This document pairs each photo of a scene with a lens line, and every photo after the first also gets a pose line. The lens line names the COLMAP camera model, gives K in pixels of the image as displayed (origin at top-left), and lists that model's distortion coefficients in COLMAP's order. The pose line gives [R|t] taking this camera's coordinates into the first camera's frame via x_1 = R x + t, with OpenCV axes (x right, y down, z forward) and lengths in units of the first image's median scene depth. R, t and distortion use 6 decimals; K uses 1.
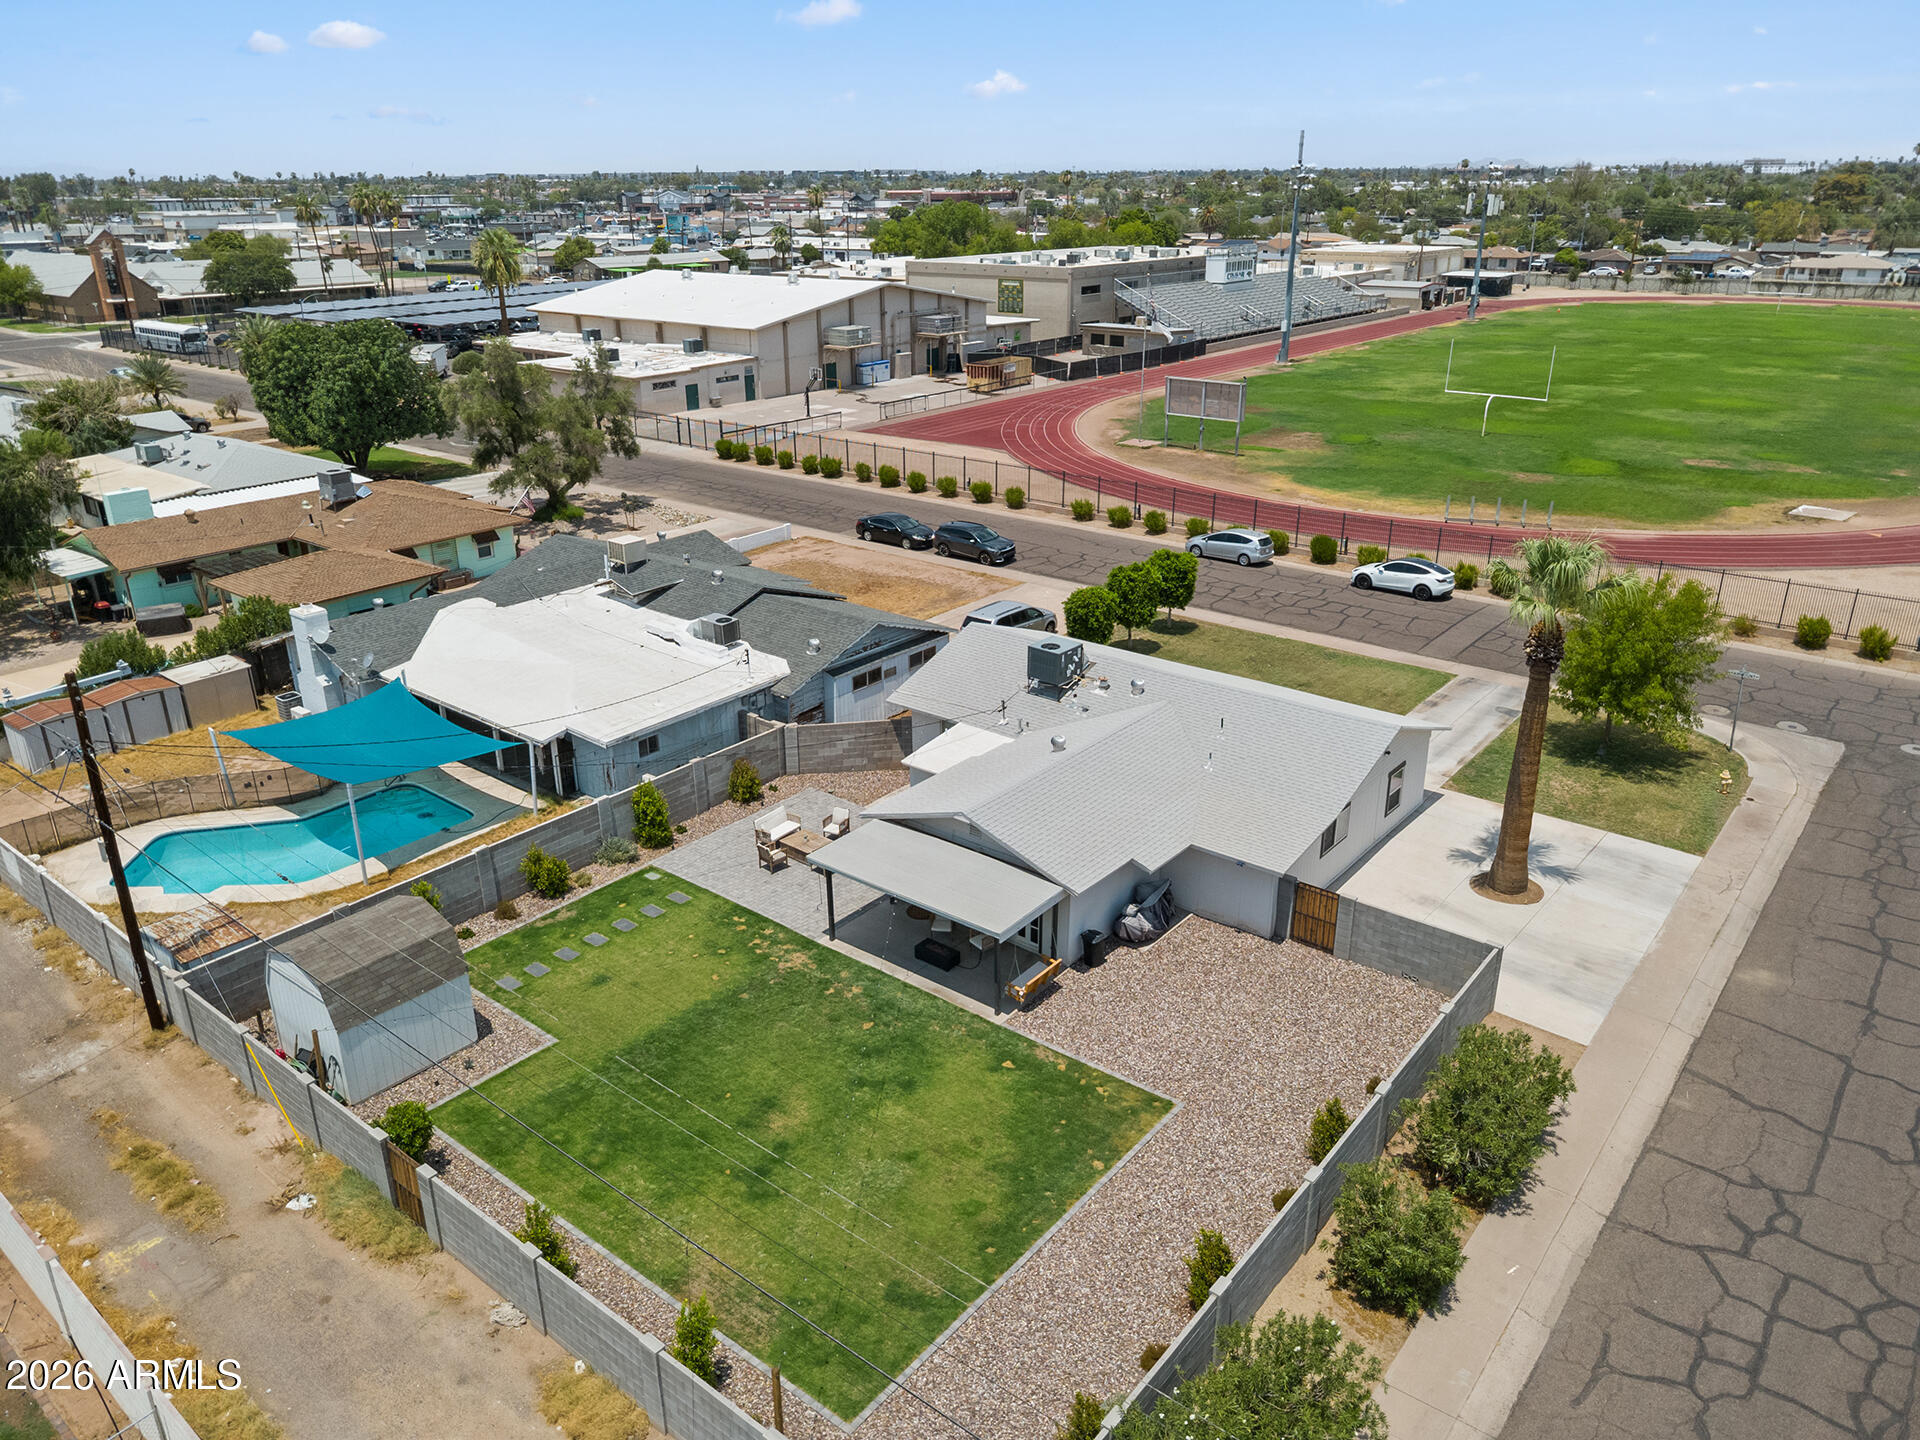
lens RADIAL K [[1355.4, 0, 960.0], [0, 1355.4, 720.0], [0, 0, 1]] dist [-0.000279, 0.005169]
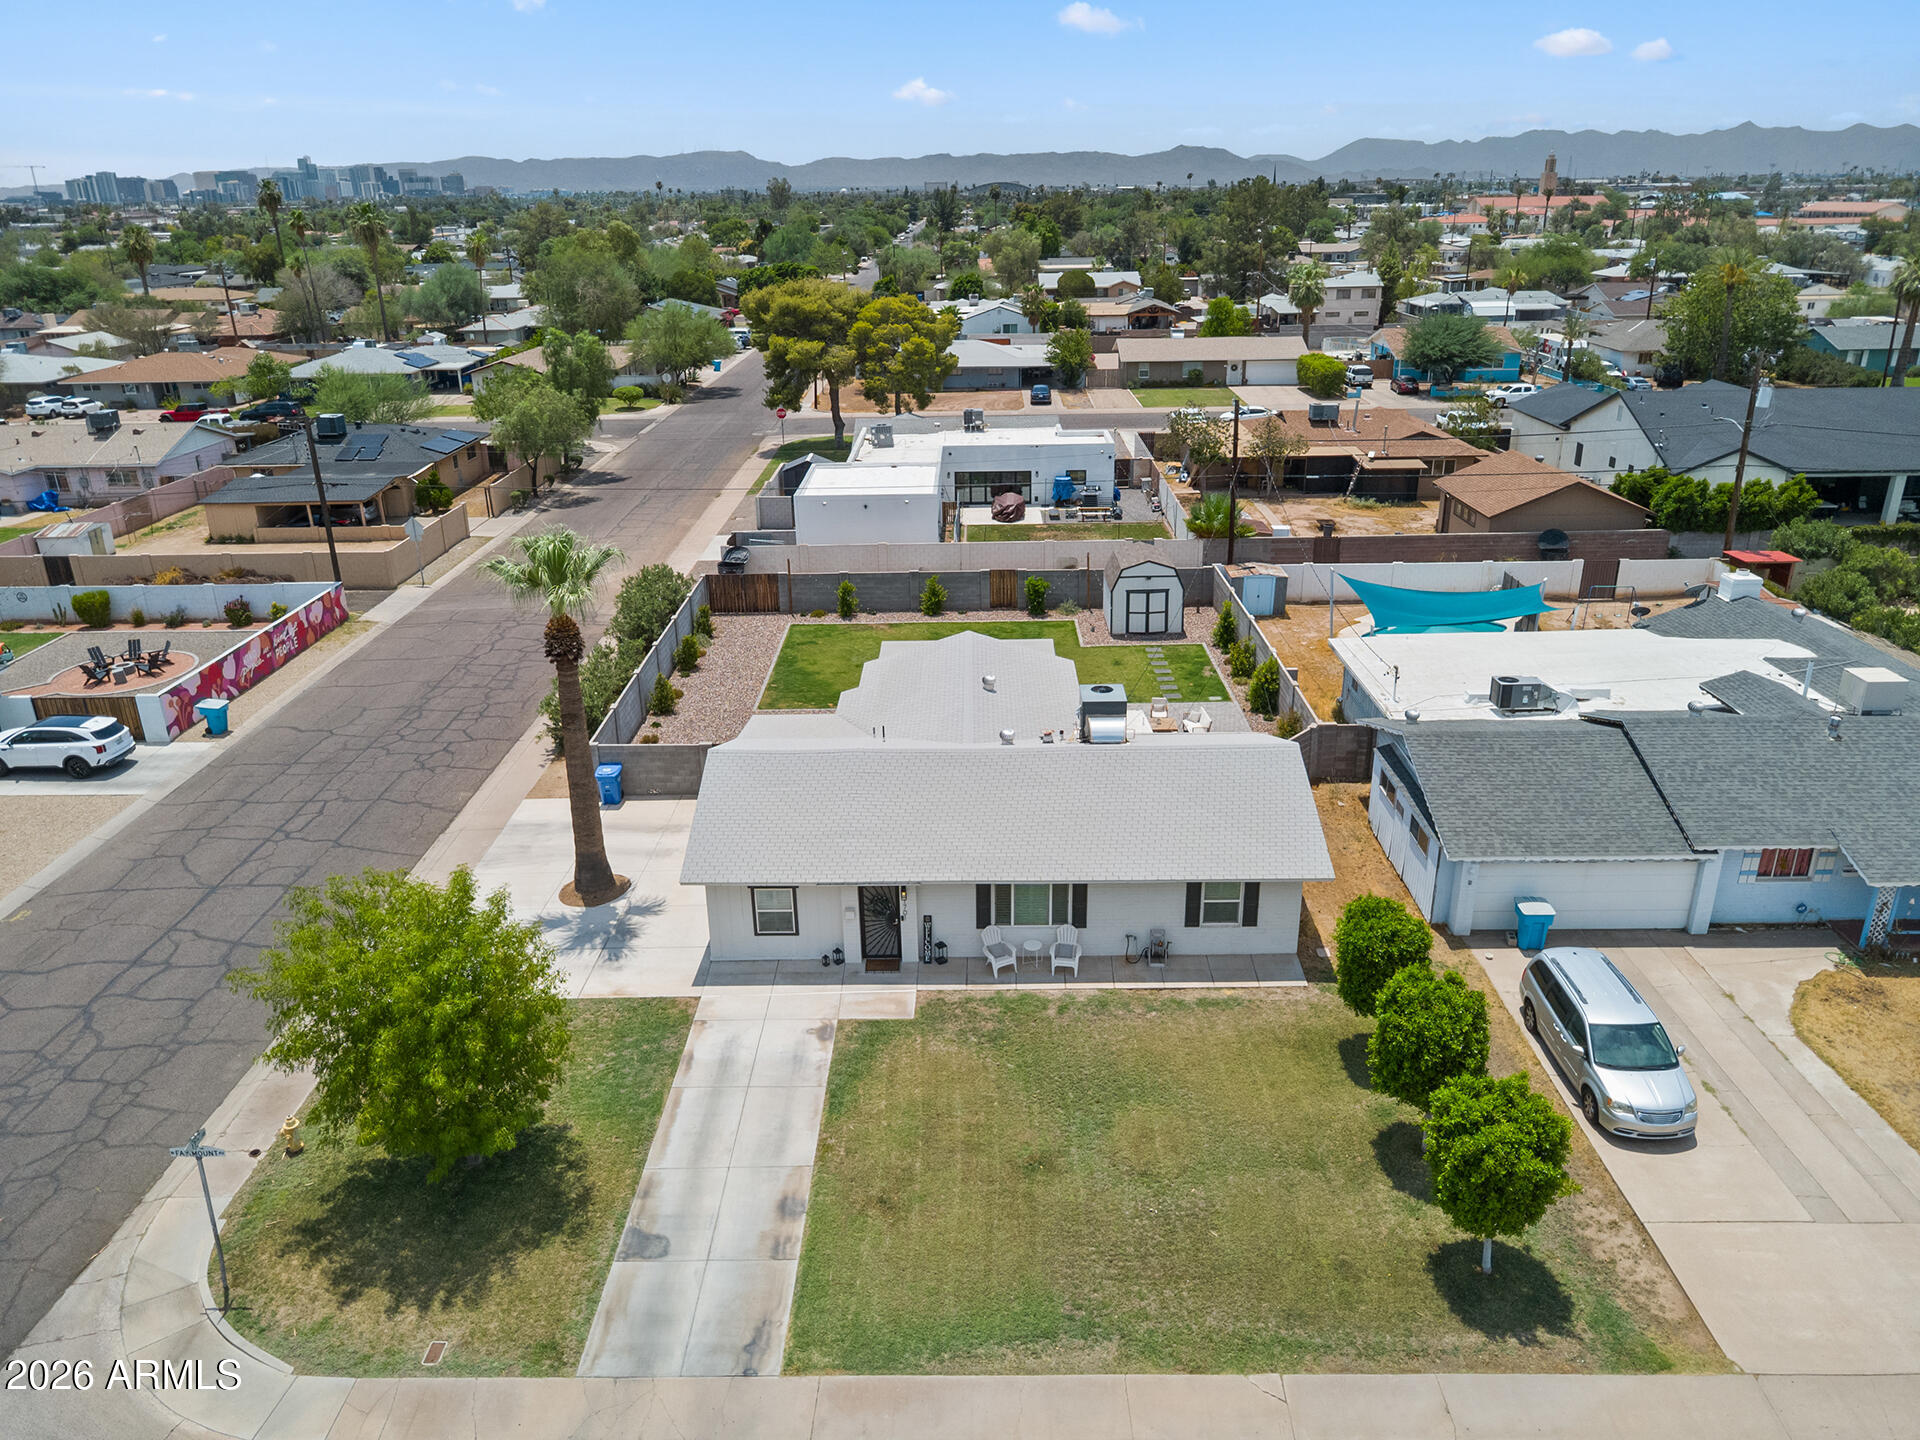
lens RADIAL K [[1347.8, 0, 958.5], [0, 1347.8, 719.1], [0, 0, 1]] dist [-0.000041, 0.006525]
pose [[-0.784223, 0.246503, -0.569413, 0.787663], [-0.210143, 0.757947, 0.617540, -0.687026], [0.583810, 0.603947, -0.542599, 1.754114]]
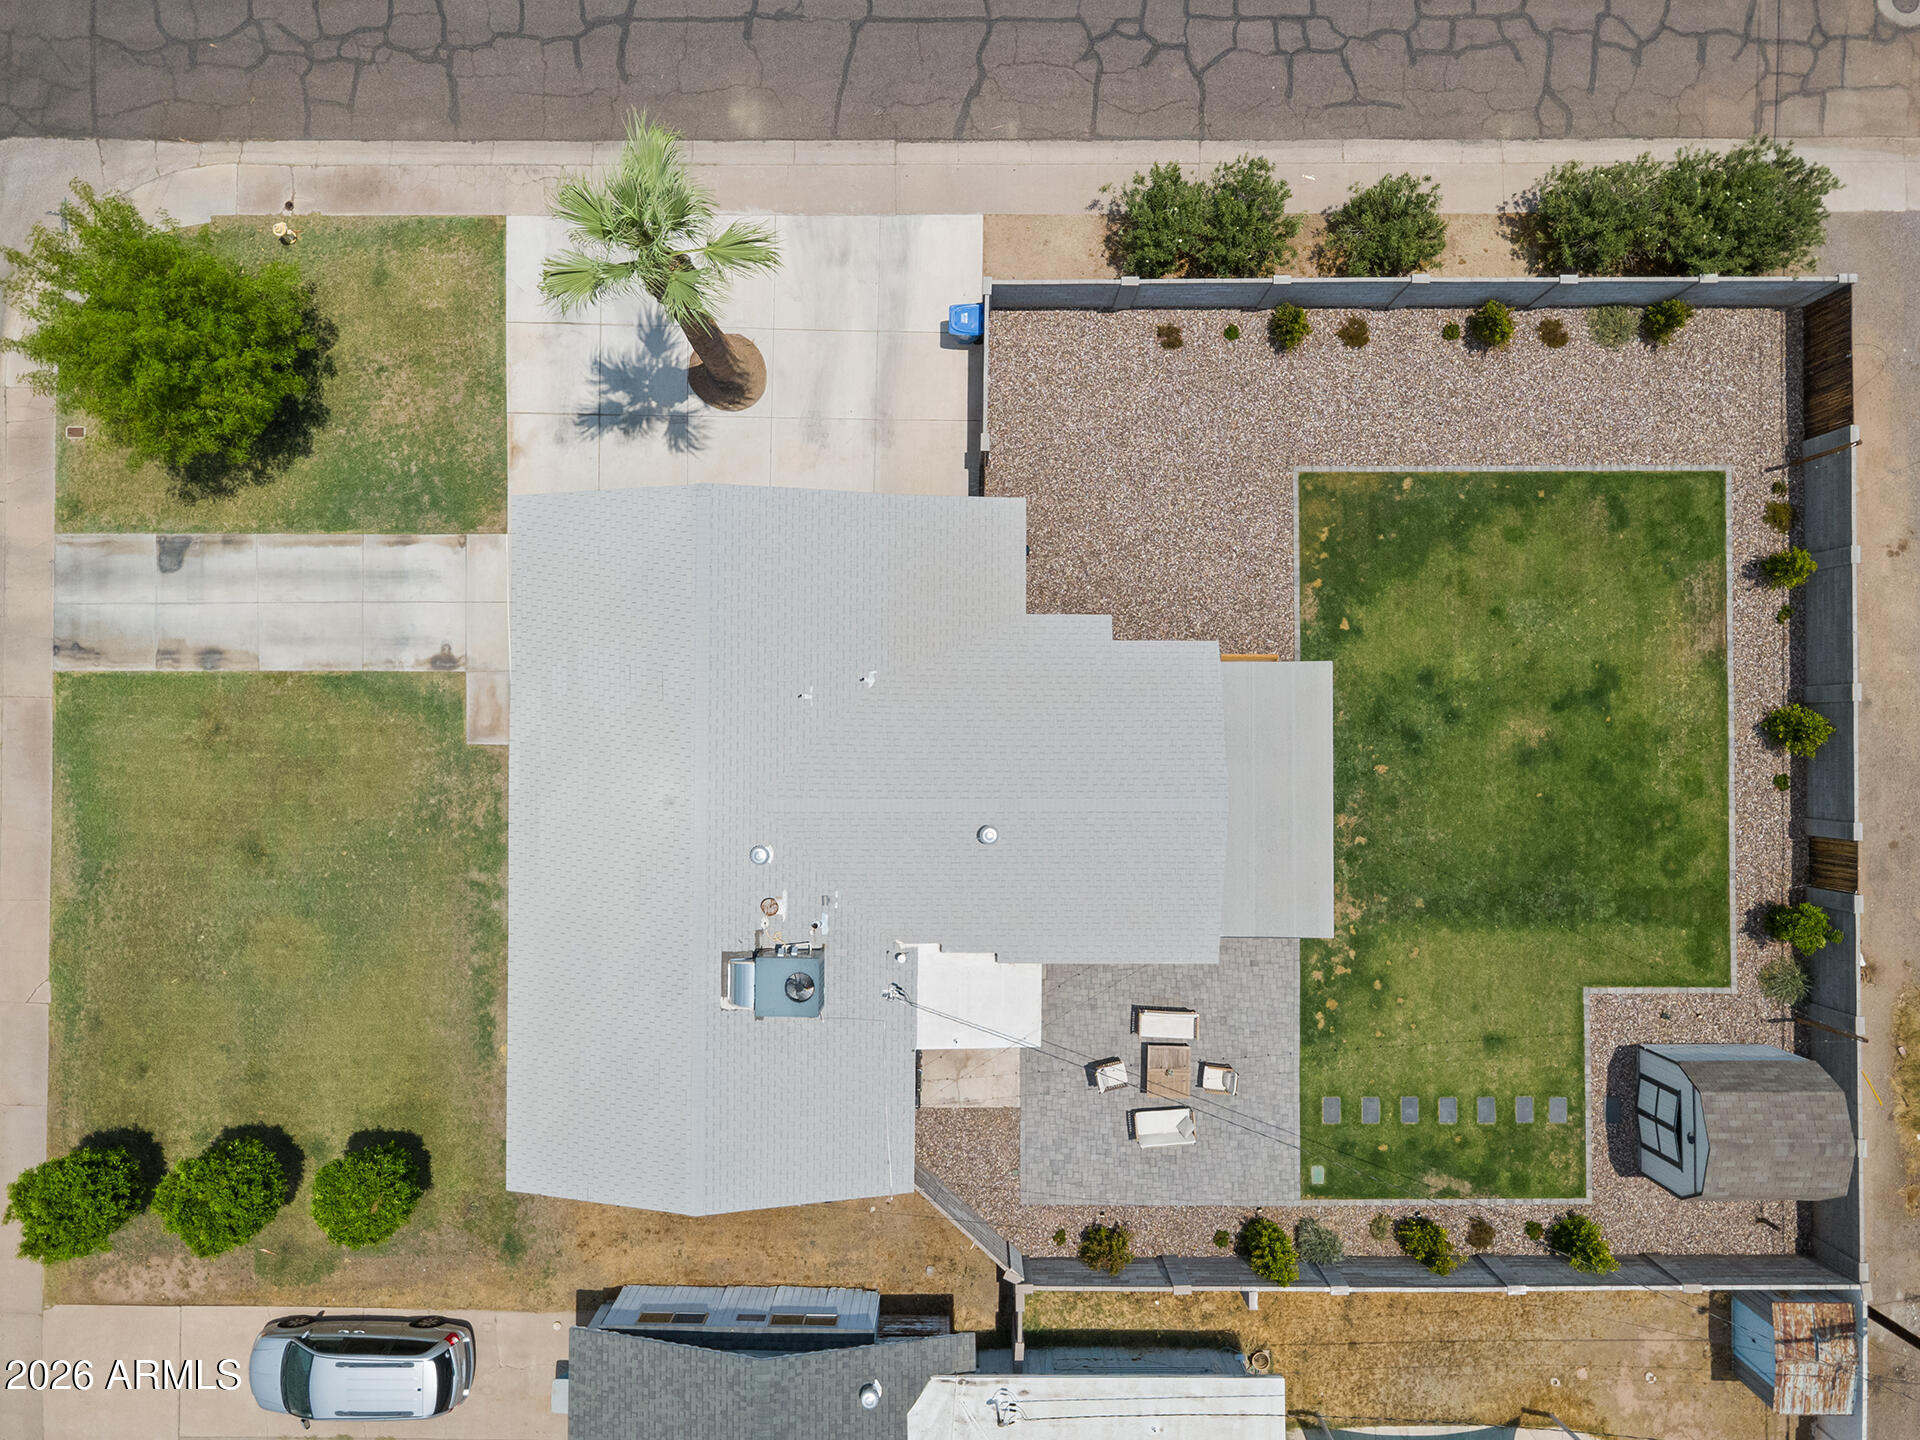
lens RADIAL K [[1361.9, 0, 958.3], [0, 1361.9, 717.0], [0, 0, 1]] dist [0.001863, 0.003643]
pose [[-0.626491, -0.779216, 0.018185, 0.133119], [0.296759, -0.216891, 0.929996, -0.755979], [-0.720724, 0.588031, 0.367120, 0.764296]]
